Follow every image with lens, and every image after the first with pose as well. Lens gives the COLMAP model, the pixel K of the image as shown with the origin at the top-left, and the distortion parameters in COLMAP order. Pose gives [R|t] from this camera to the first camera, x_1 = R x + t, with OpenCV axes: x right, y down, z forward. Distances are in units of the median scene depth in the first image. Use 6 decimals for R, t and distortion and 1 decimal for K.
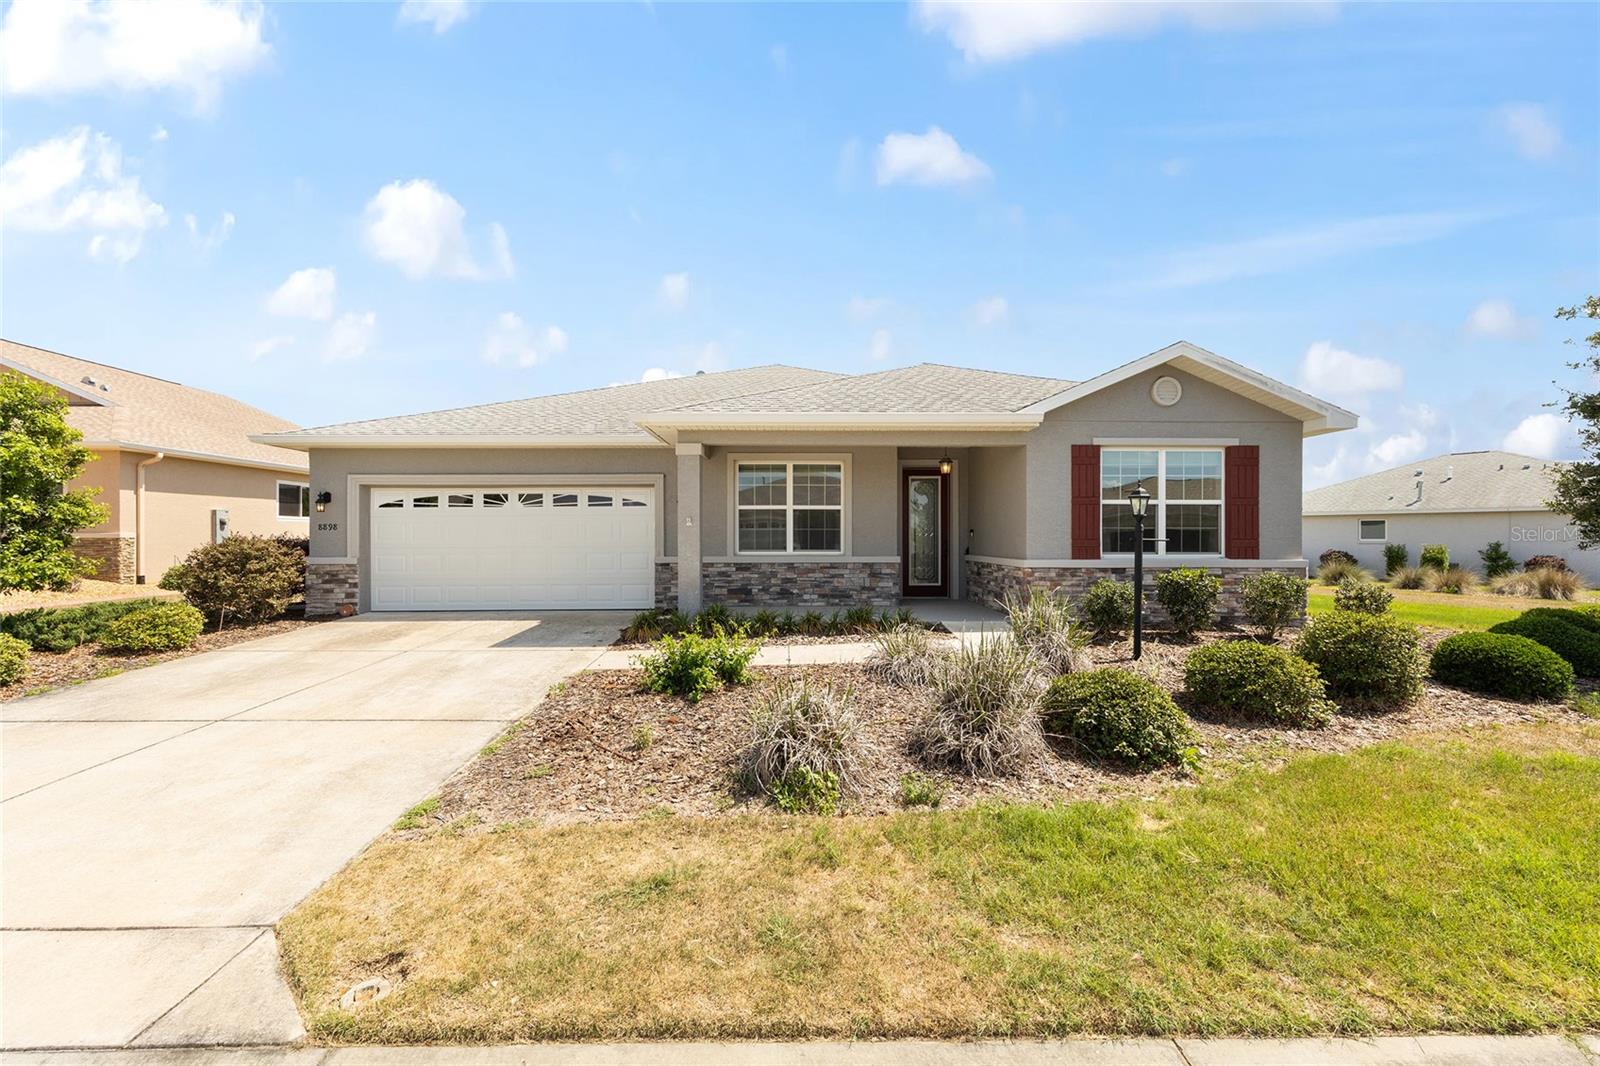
lens RADIAL K [[639.4, 0, 802.5], [0, 639.4, 532.2], [0, 0, 1]] dist [-0.001682, 0.000908]
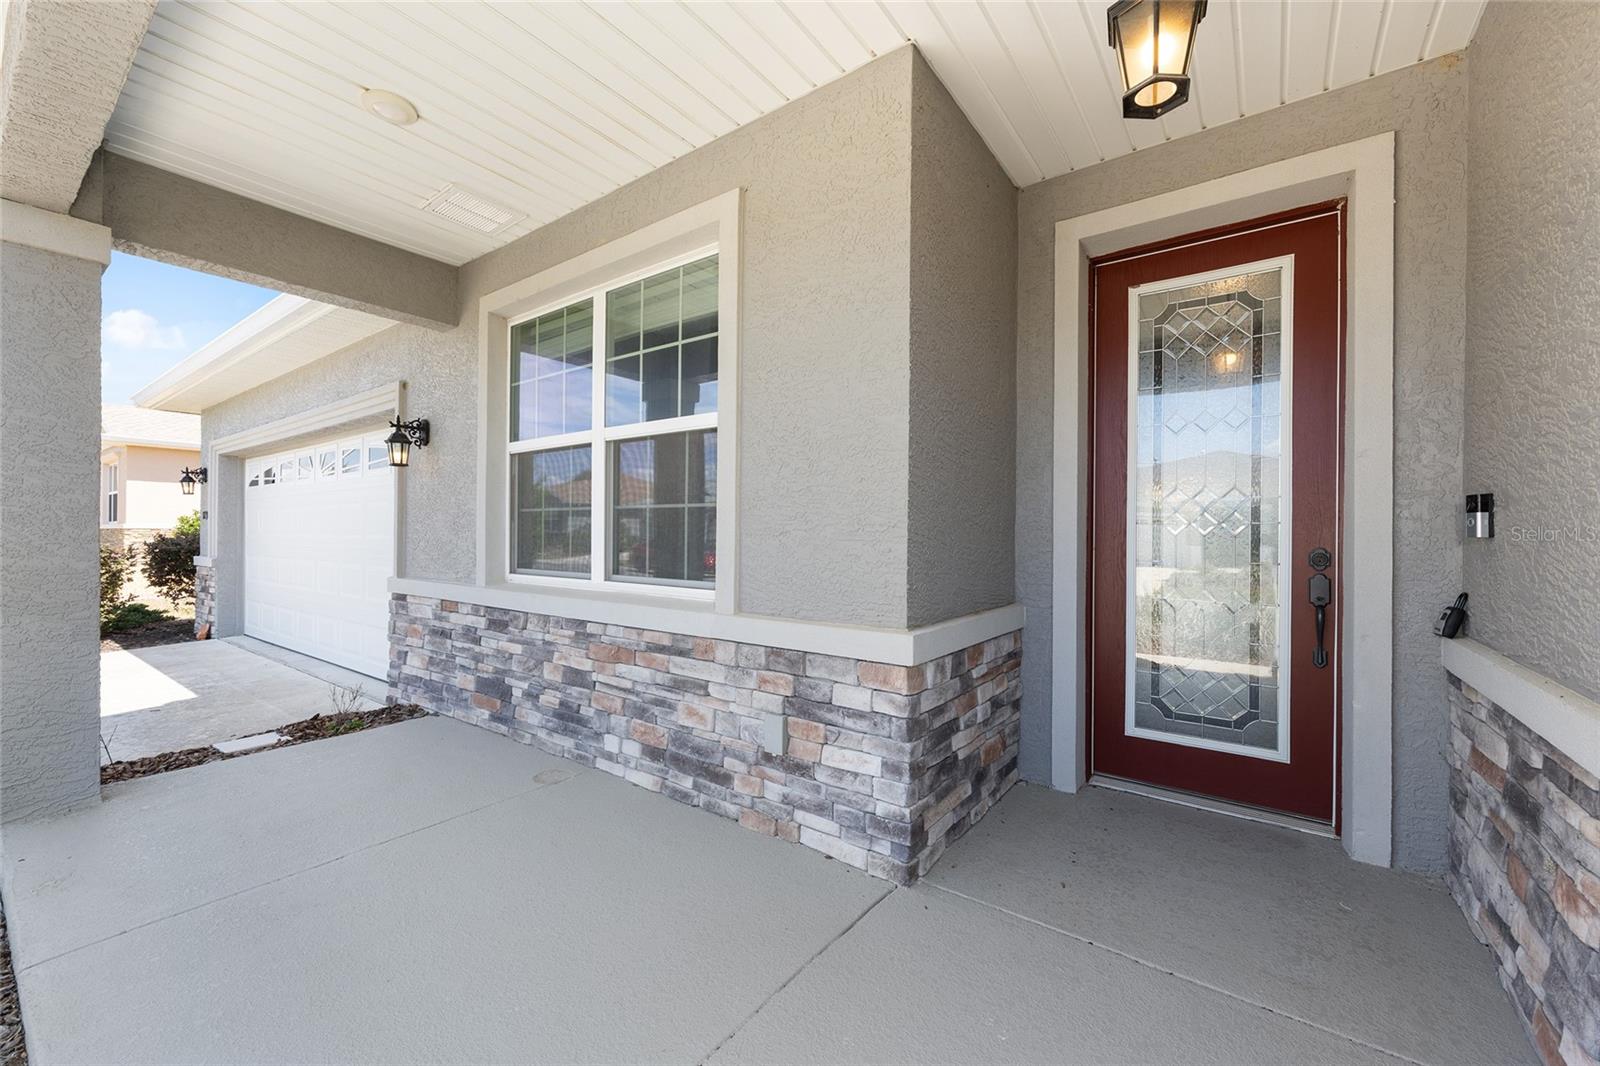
lens RADIAL K [[639.4, 0, 798.0], [0, 639.4, 533.7], [0, 0, 1]] dist [-0.001682, 0.000908]
pose [[0.796272, 0.003900, -0.604926, 0.242661], [-0.009248, 0.999941, -0.005726, 0.008778], [0.604868, 0.010154, 0.796261, 0.822680]]
